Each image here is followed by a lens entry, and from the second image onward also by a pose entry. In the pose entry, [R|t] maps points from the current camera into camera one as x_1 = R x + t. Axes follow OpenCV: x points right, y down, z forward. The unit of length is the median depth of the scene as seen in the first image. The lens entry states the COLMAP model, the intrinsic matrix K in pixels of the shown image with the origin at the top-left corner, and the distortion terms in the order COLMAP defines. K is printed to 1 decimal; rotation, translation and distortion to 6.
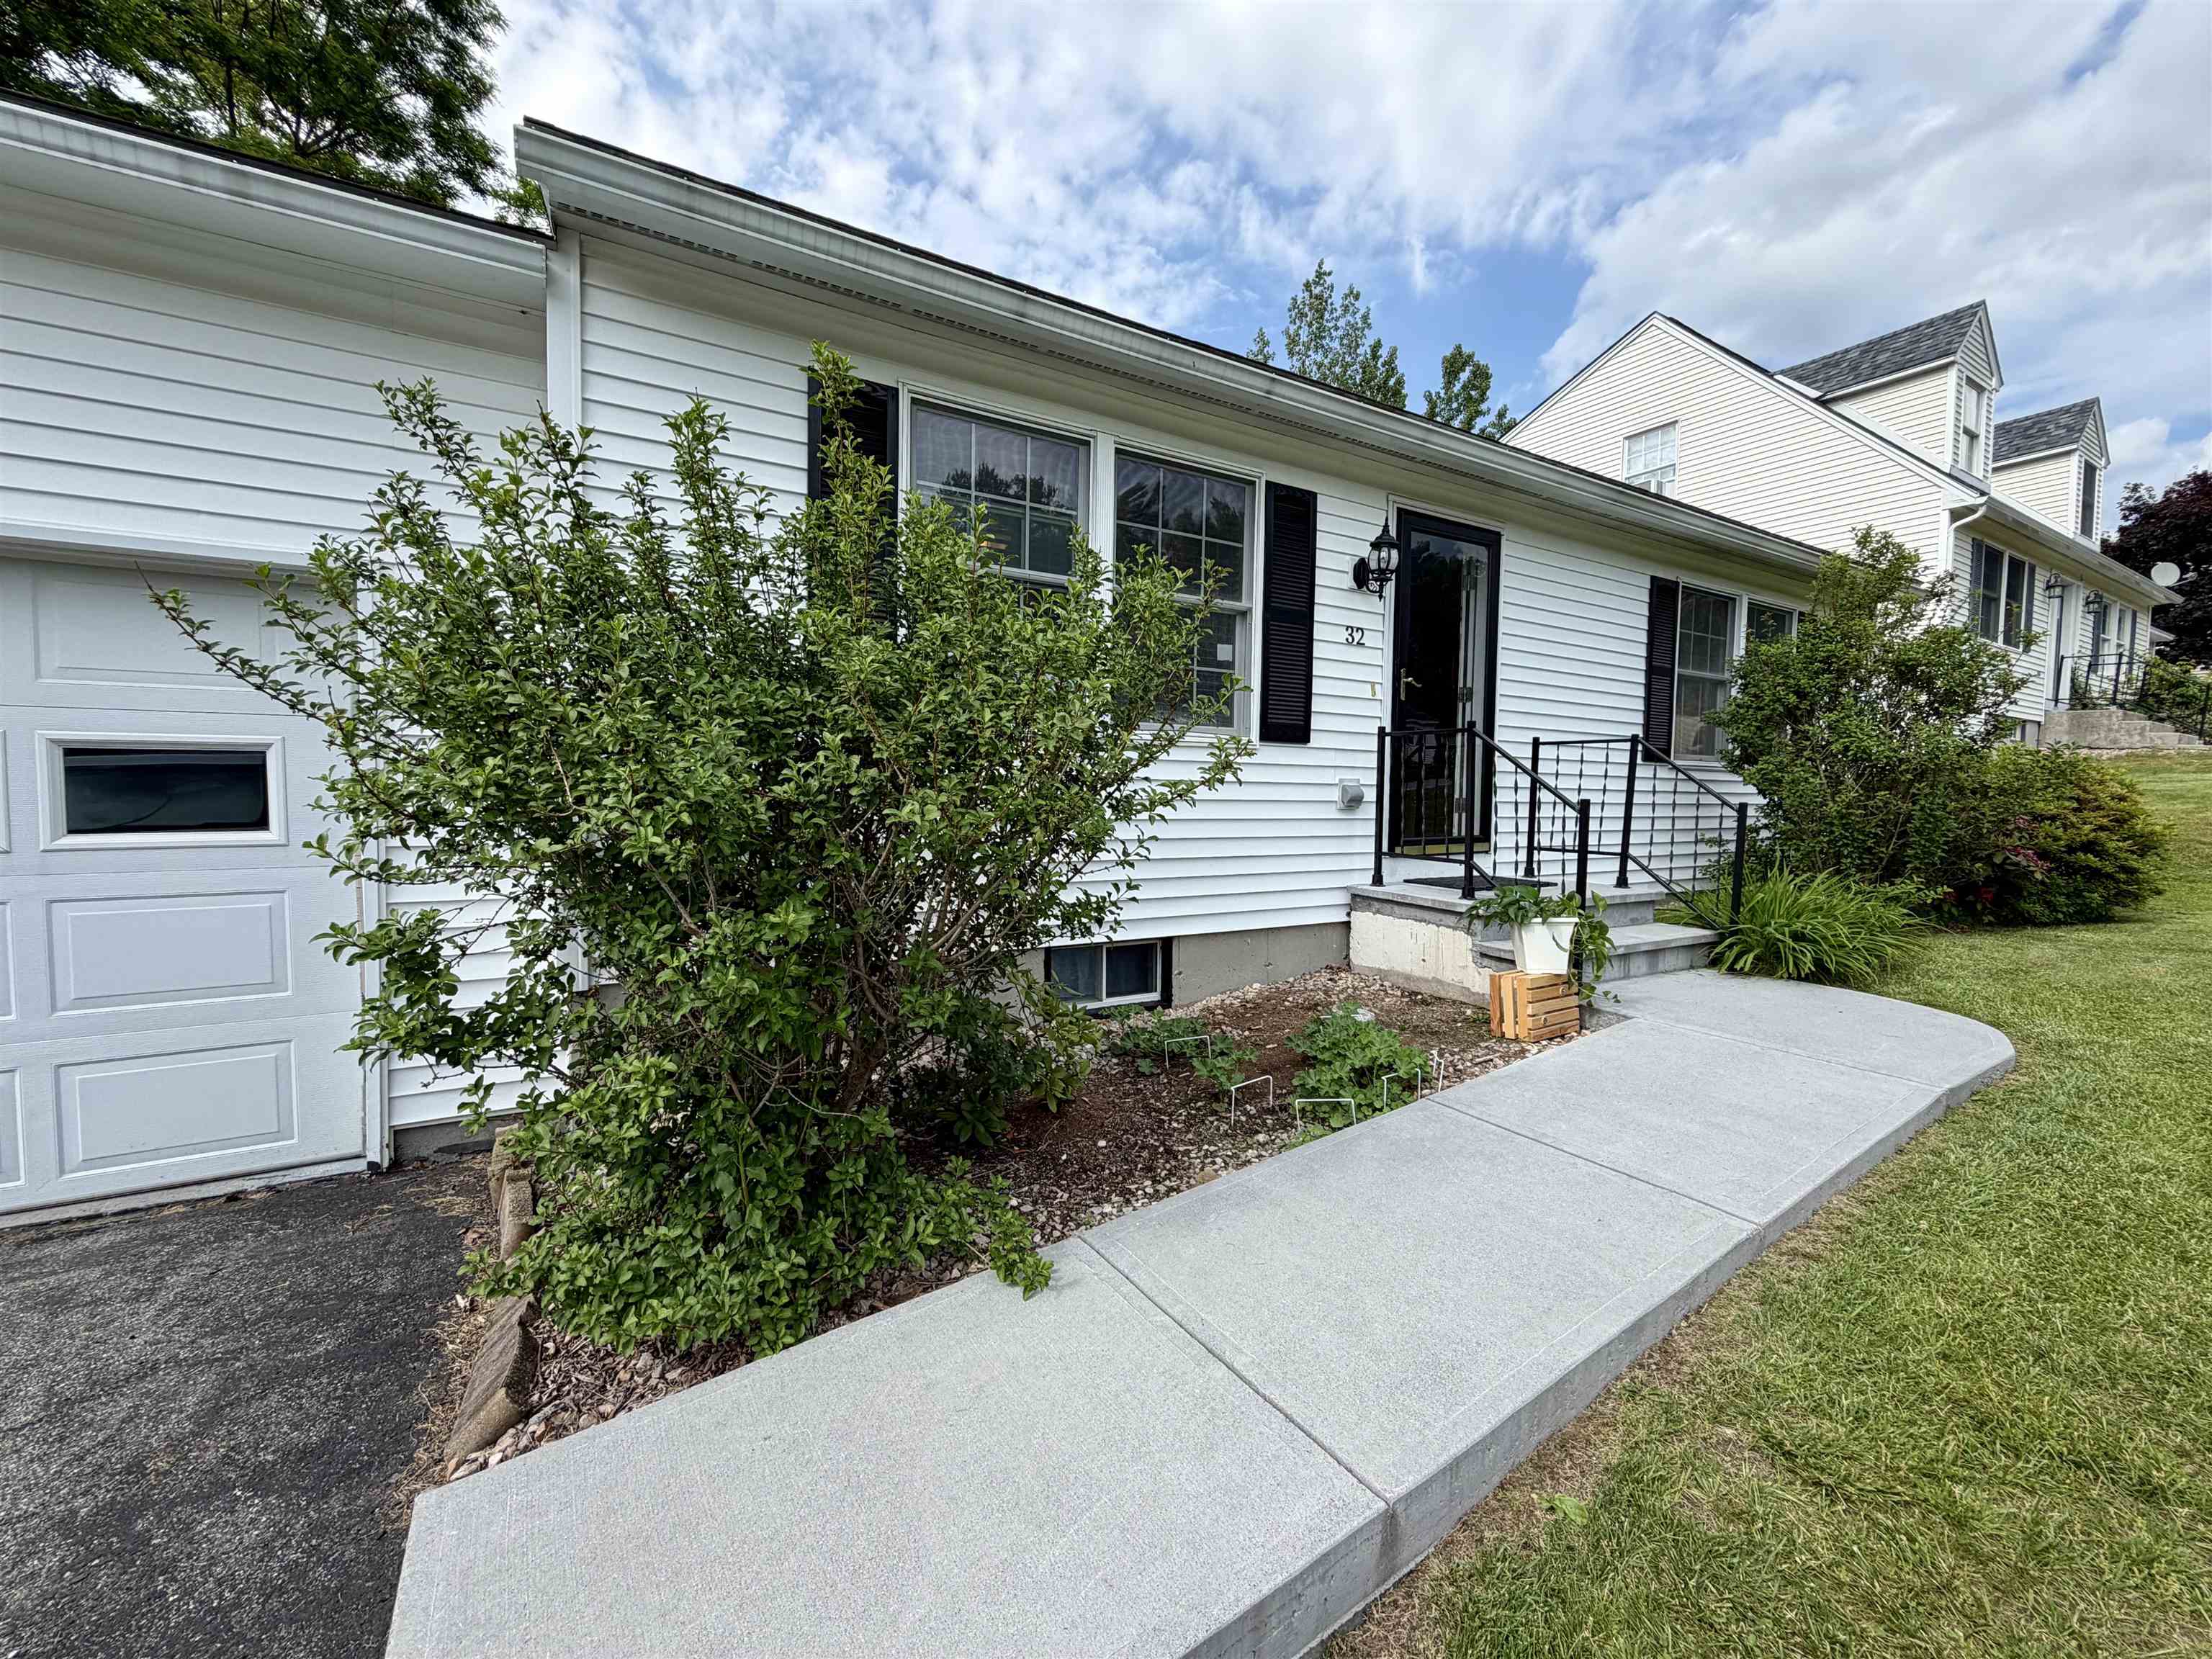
lens RADIAL K [[883.9, 0, 1100.1], [0, 883.9, 828.5], [0, 0, 1]] dist [-0.000042, 0.000295]
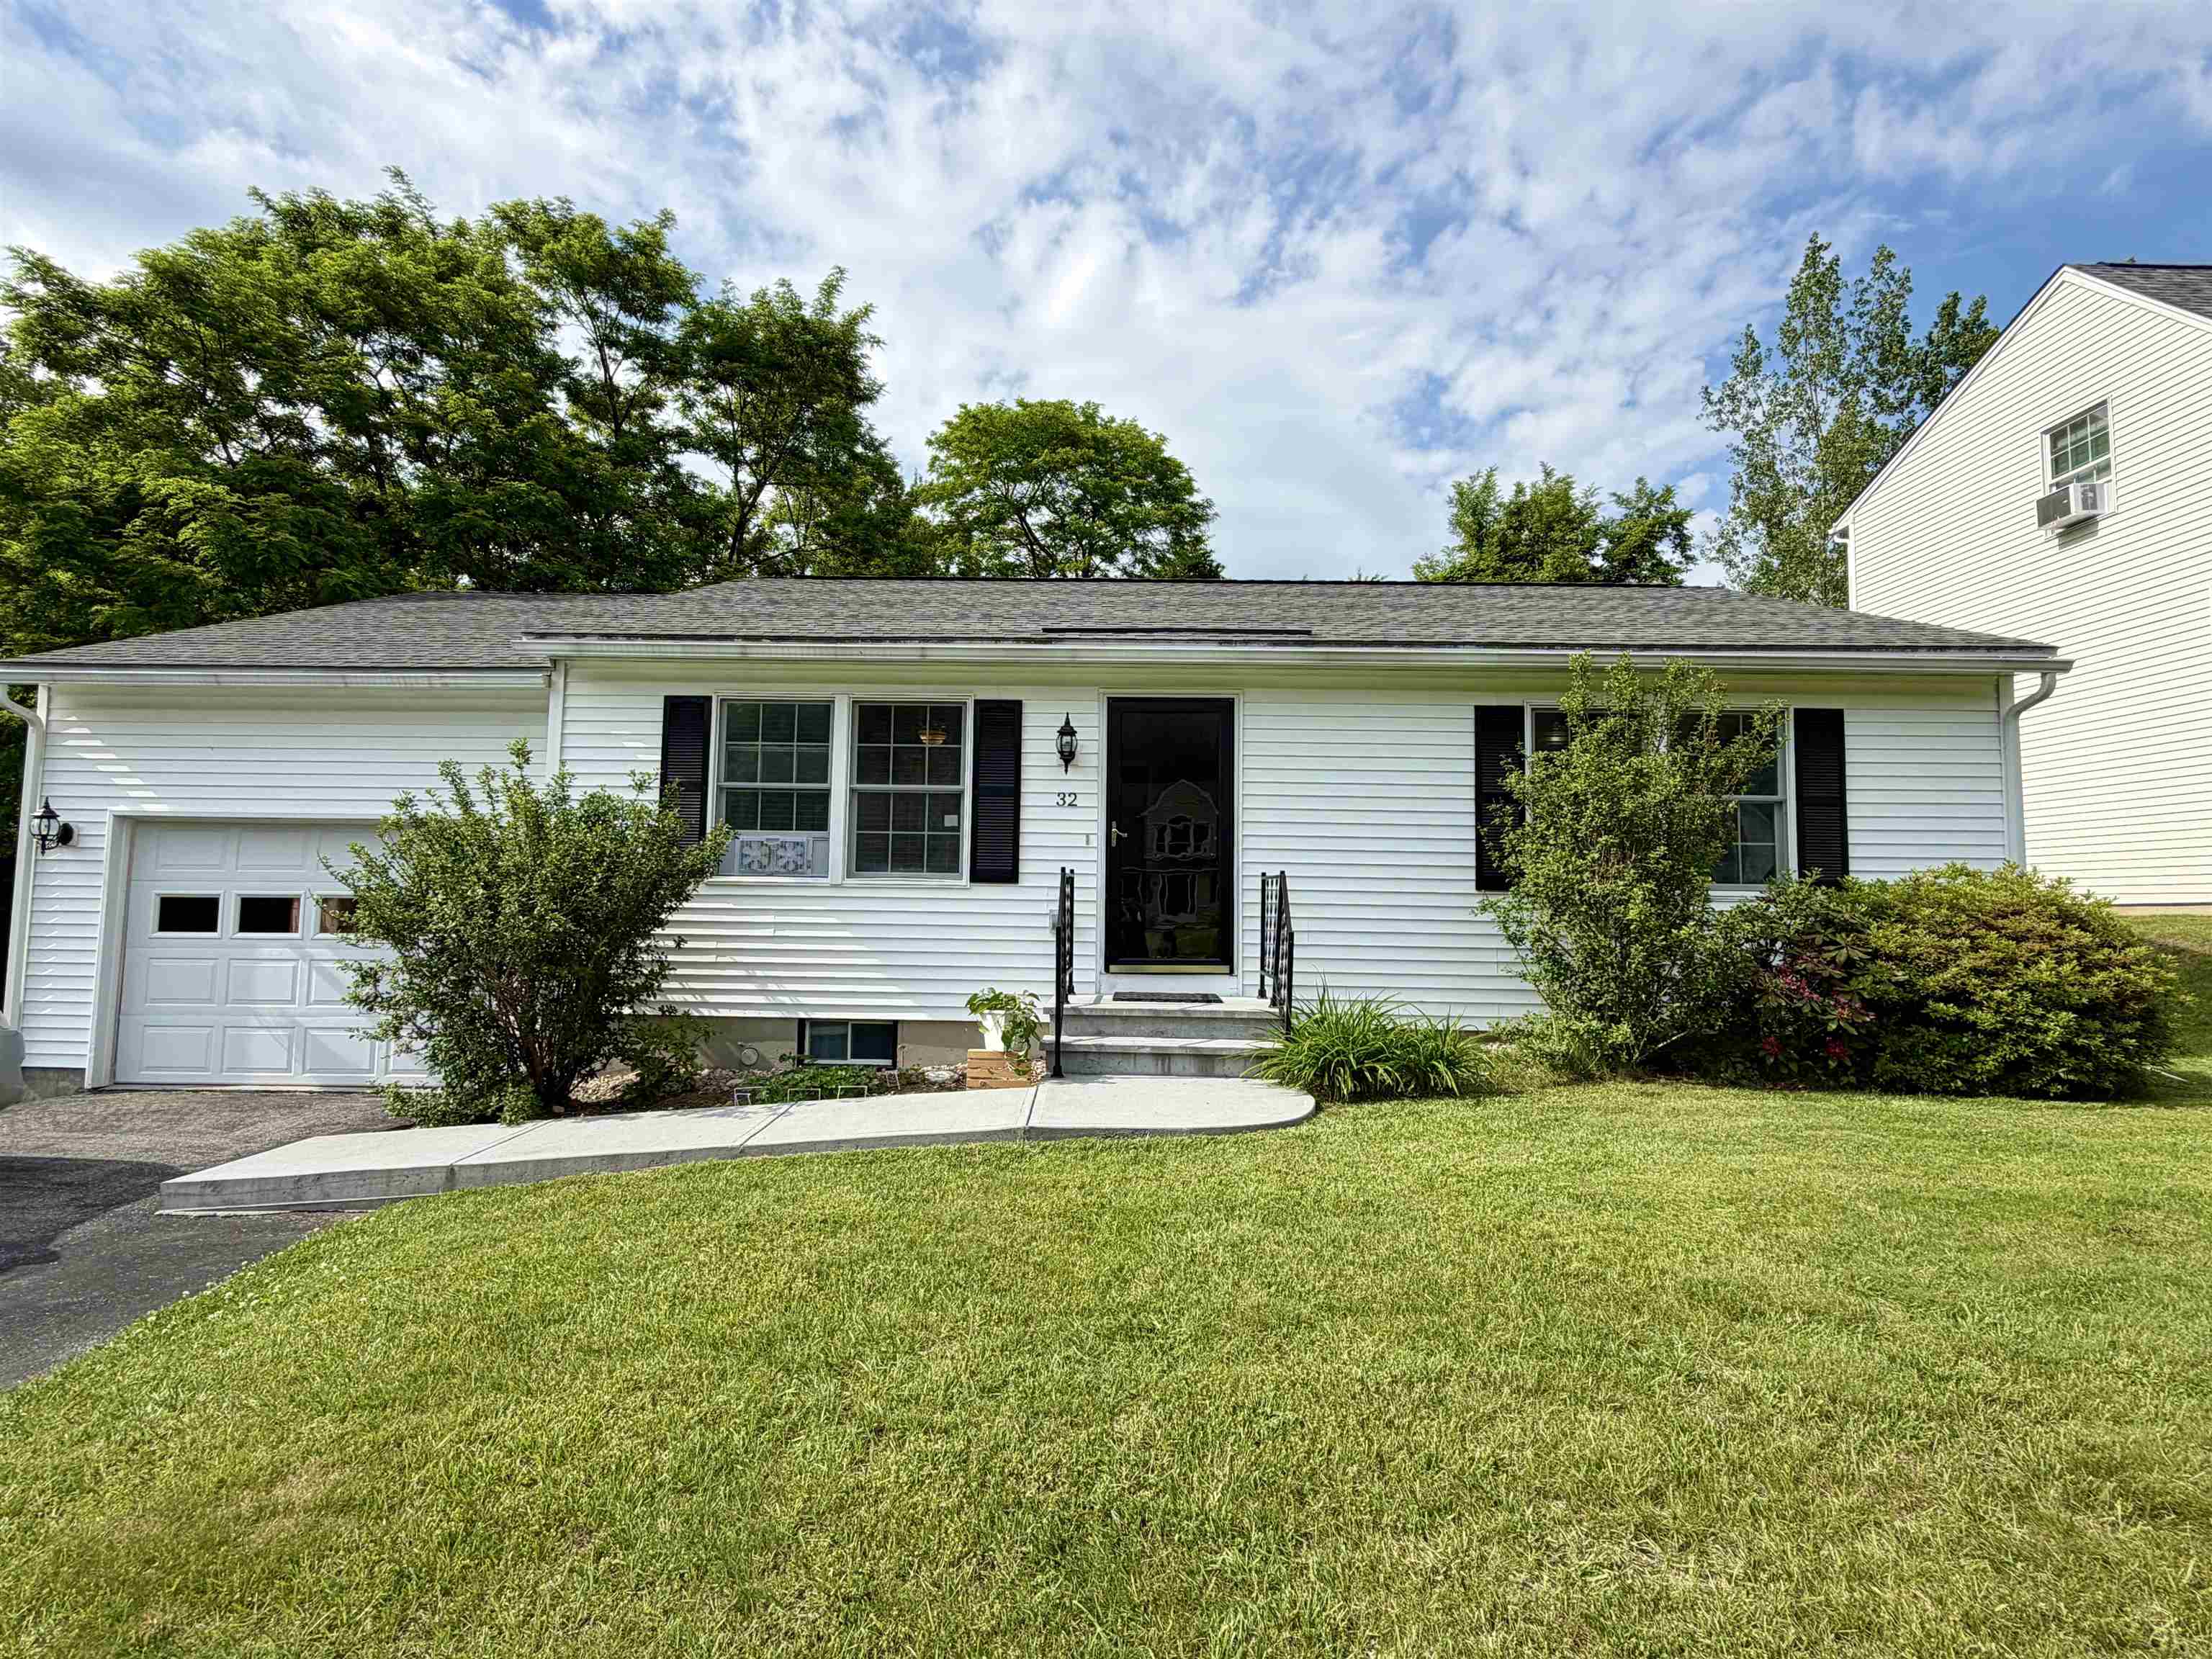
lens RADIAL K [[1092.4, 0, 1106.0], [0, 1092.4, 829.5], [0, 0, 1]] dist [0.023750, 0.000074]
pose [[0.847674, -0.039236, -0.529065, 1.184578], [-0.028705, 0.992408, -0.119590, 0.016256], [0.529741, 0.116560, 0.840112, -0.314413]]
